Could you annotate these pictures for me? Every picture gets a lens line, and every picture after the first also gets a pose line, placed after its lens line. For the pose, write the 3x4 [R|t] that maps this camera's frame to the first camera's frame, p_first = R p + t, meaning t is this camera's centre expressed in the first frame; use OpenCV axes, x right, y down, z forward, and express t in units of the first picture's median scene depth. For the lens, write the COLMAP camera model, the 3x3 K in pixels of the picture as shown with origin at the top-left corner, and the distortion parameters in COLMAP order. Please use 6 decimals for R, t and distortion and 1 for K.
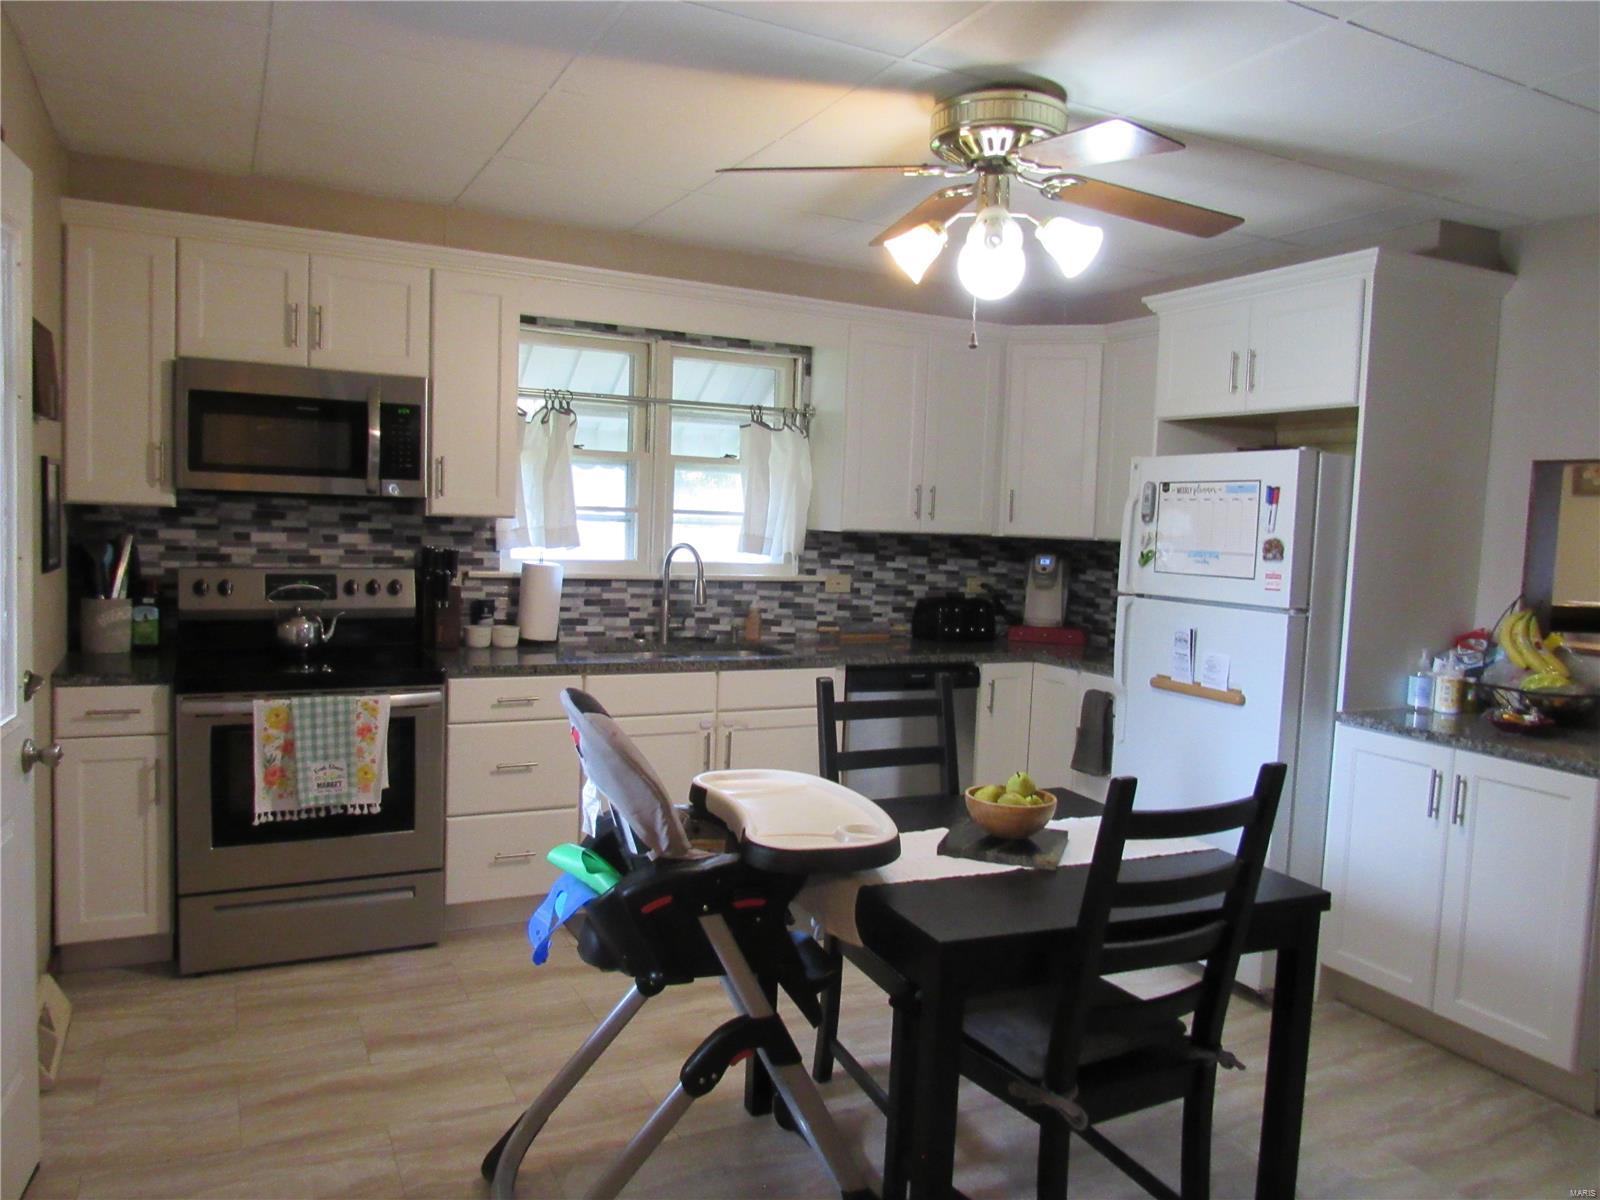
lens RADIAL K [[1153.8, 0, 798.6], [0, 1153.8, 595.6], [0, 0, 1]] dist [-0.024340, 0.010921]
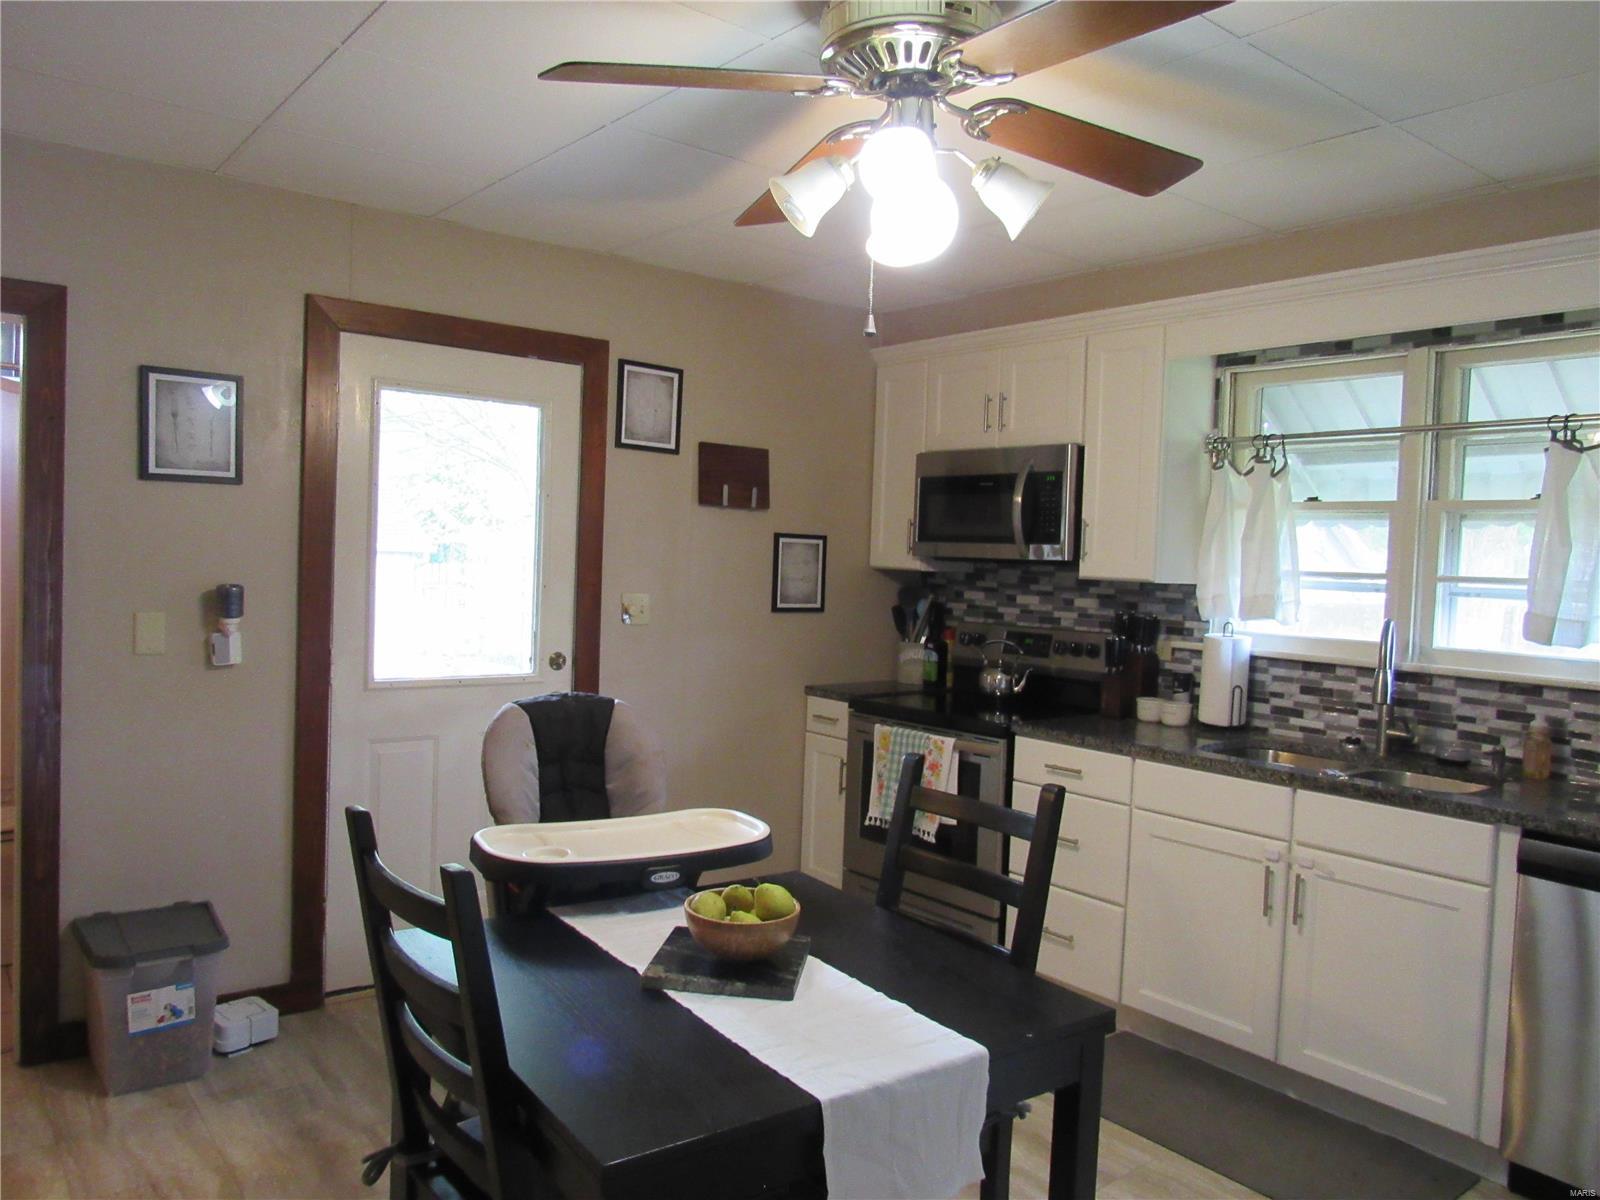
lens RADIAL K [[1153.8, 0, 798.6], [0, 1153.8, 595.6], [0, 0, 1]] dist [-0.024340, 0.010921]
pose [[0.202866, 0.001760, -0.979205, 0.596855], [-0.097967, 0.995018, -0.018508, -0.011557], [0.974294, 0.099684, 0.202028, 0.545857]]
